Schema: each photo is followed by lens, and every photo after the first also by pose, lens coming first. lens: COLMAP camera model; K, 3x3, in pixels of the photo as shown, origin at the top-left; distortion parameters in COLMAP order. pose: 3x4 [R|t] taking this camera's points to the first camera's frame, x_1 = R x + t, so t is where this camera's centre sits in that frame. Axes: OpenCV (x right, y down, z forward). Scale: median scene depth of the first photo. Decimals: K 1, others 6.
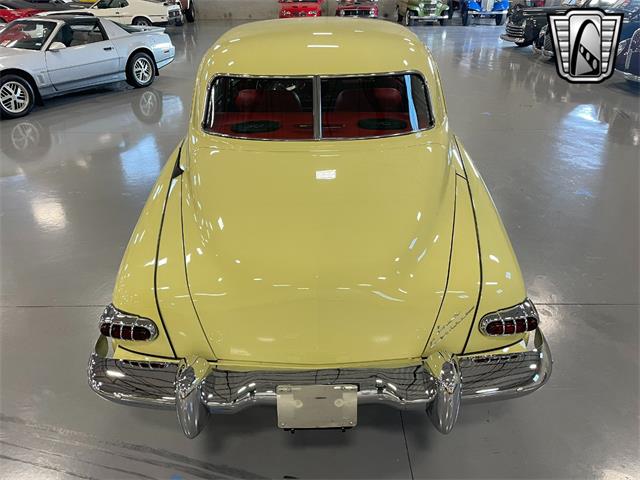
lens RADIAL K [[487.8, 0, 319.0], [0, 487.8, 239.2], [0, 0, 1]] dist [0.068155, -0.096036]
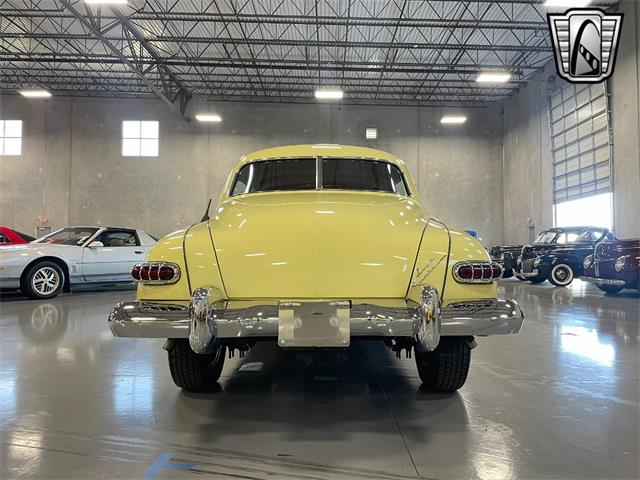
lens RADIAL K [[487.8, 0, 323.3], [0, 487.8, 230.0], [0, 0, 1]] dist [0.068155, -0.096036]
pose [[0.999883, 0.015229, -0.001533, 0.003627], [-0.013907, 0.862093, -0.506559, 0.167807], [-0.006393, 0.506521, 0.862204, -0.016997]]
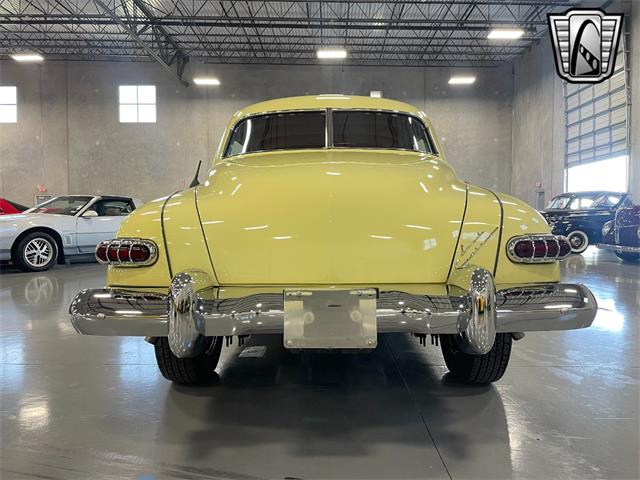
lens RADIAL K [[487.8, 0, 319.5], [0, 487.8, 233.3], [0, 0, 1]] dist [0.068155, -0.096036]
pose [[0.999875, 0.008458, -0.013355, -0.002866], [-0.013492, 0.896879, -0.442070, 0.136034], [0.008239, 0.442195, 0.896881, 0.038240]]
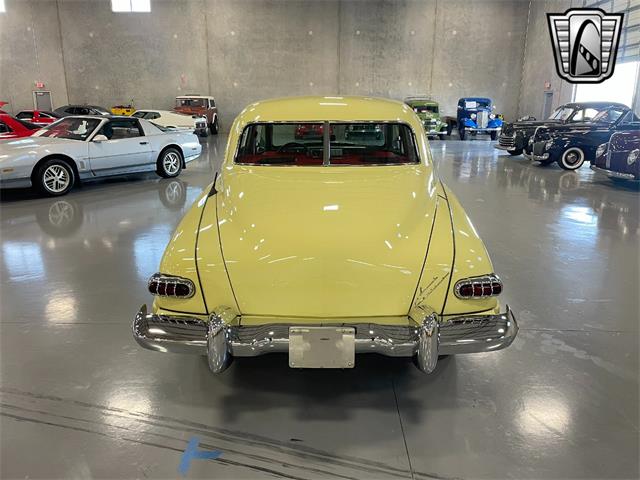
lens RADIAL K [[487.8, 0, 322.4], [0, 487.8, 233.7], [0, 0, 1]] dist [0.068155, -0.096036]
pose [[0.999755, 0.018110, -0.012708, 0.001836], [-0.020549, 0.972946, -0.230117, 0.080145], [0.008196, 0.230321, 0.973080, -0.057469]]
